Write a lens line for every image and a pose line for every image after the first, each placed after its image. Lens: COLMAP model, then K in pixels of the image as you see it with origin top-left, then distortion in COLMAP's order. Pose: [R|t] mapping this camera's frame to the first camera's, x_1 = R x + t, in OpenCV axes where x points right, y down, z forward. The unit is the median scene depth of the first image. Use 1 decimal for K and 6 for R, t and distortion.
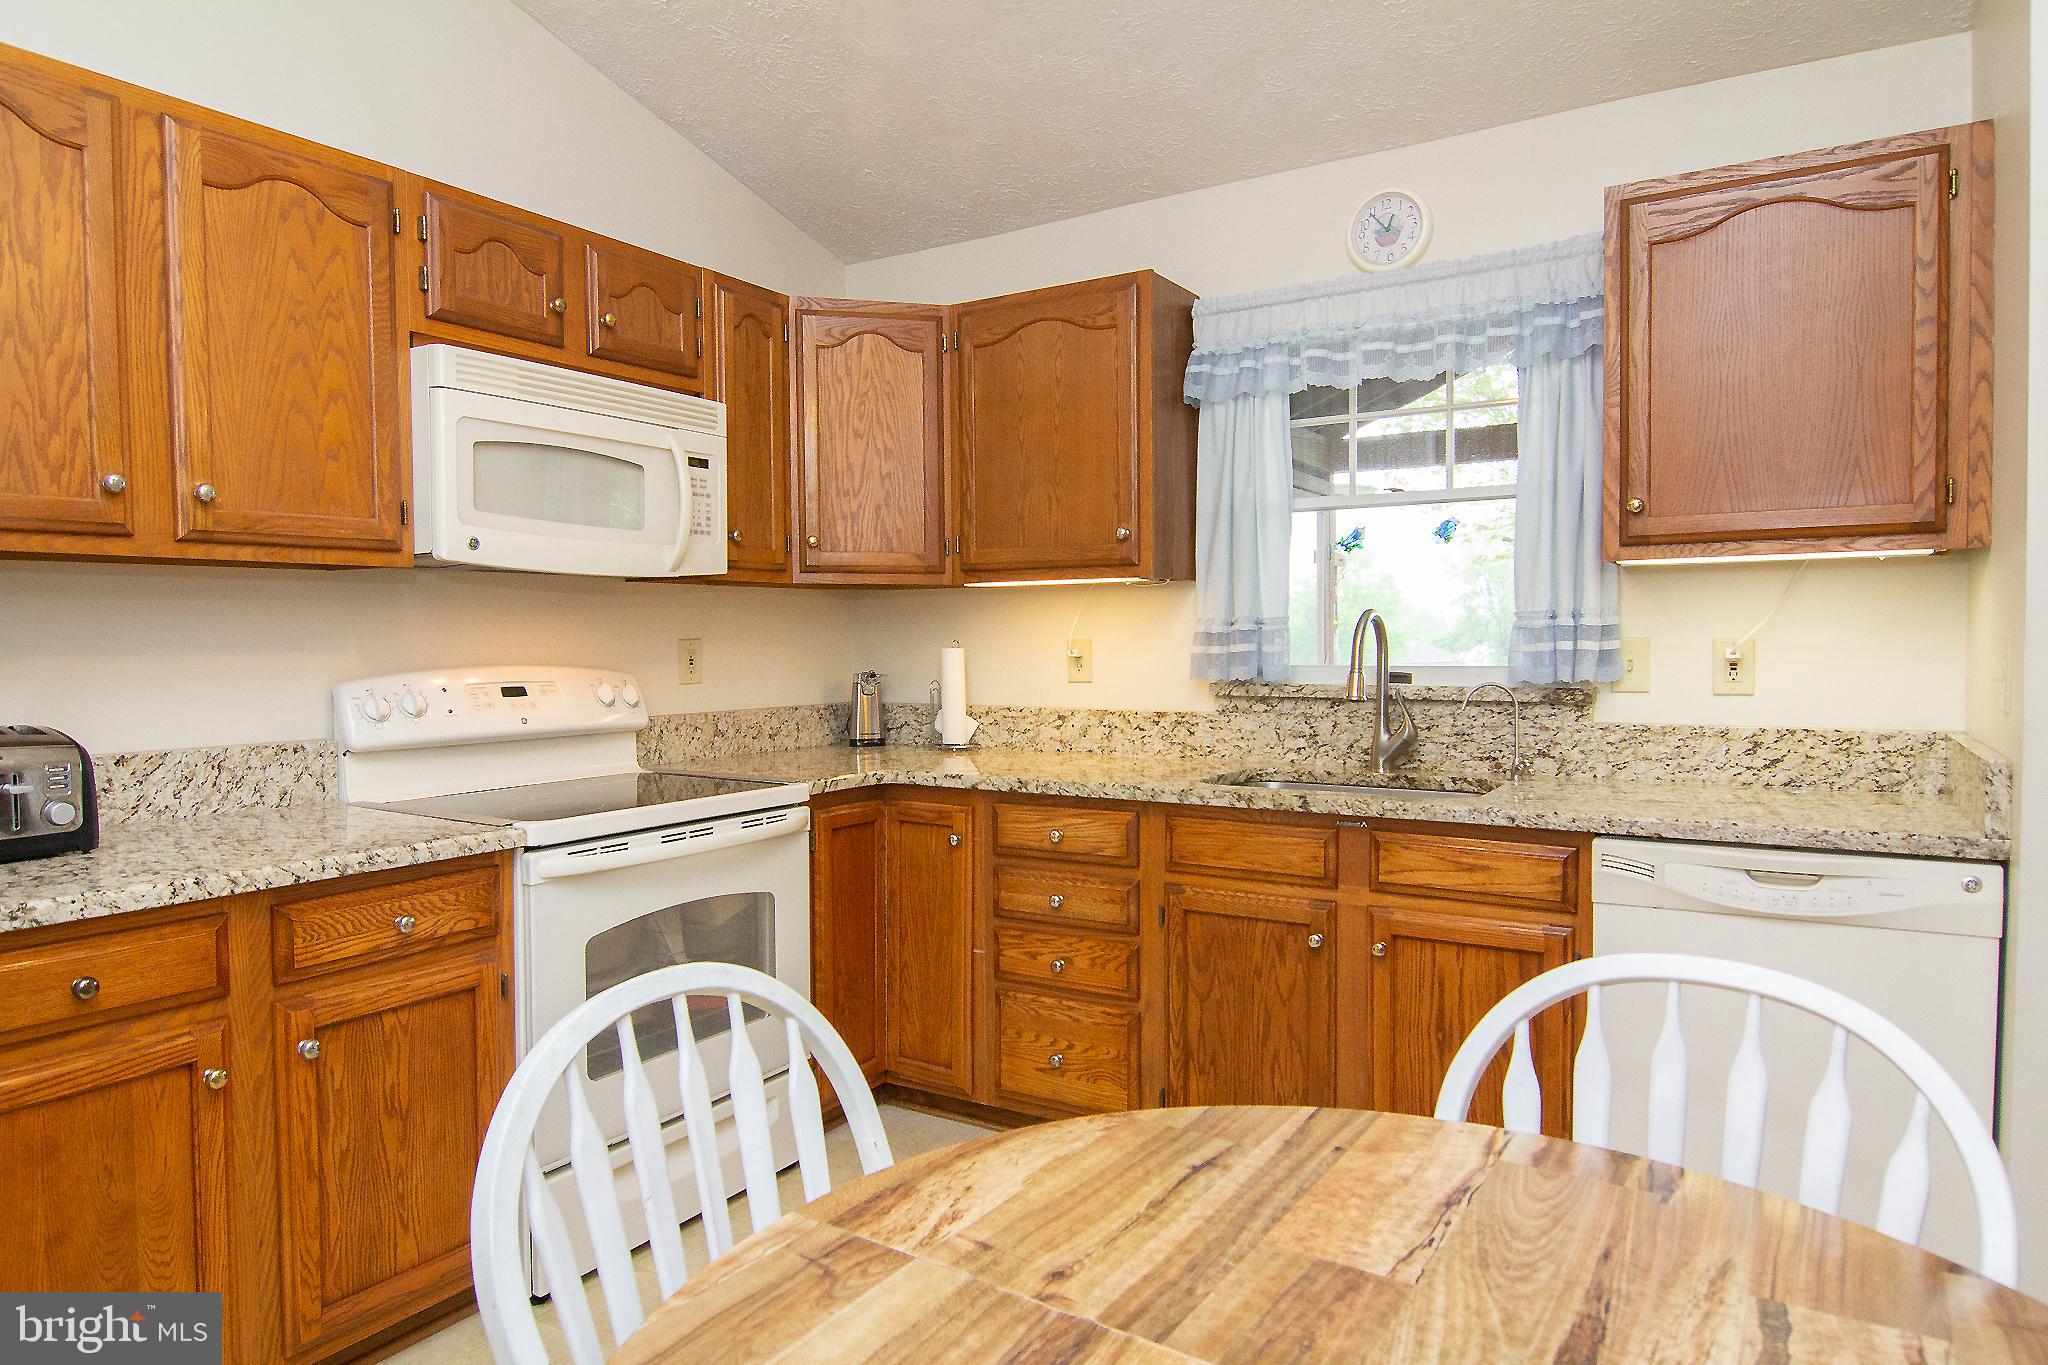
lens RADIAL K [[1225.5, 0, 1013.4], [0, 1225.5, 665.4], [0, 0, 1]] dist [-0.002618, -0.008534]
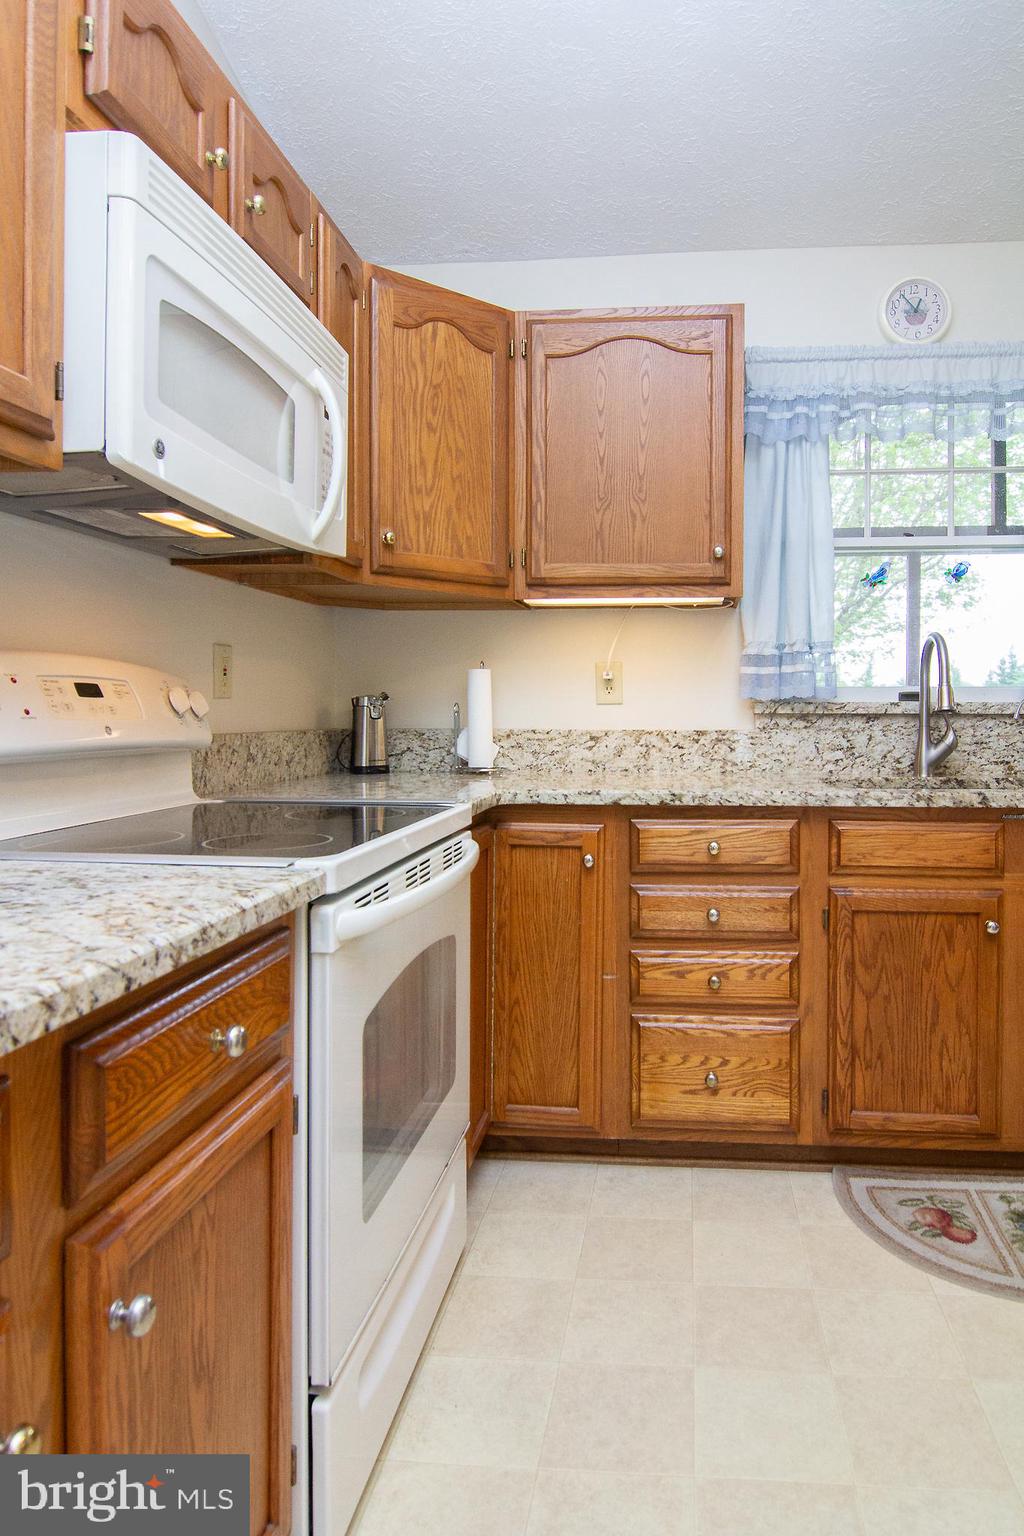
lens RADIAL K [[925.8, 0, 547.9], [0, 925.8, 717.5], [0, 0, 1]] dist [-0.003333, -0.004611]
pose [[0.890522, 0.007076, 0.454885, -0.401223], [0.003529, 0.999742, -0.022460, 0.048916], [-0.454926, 0.021606, 0.890267, 0.383201]]
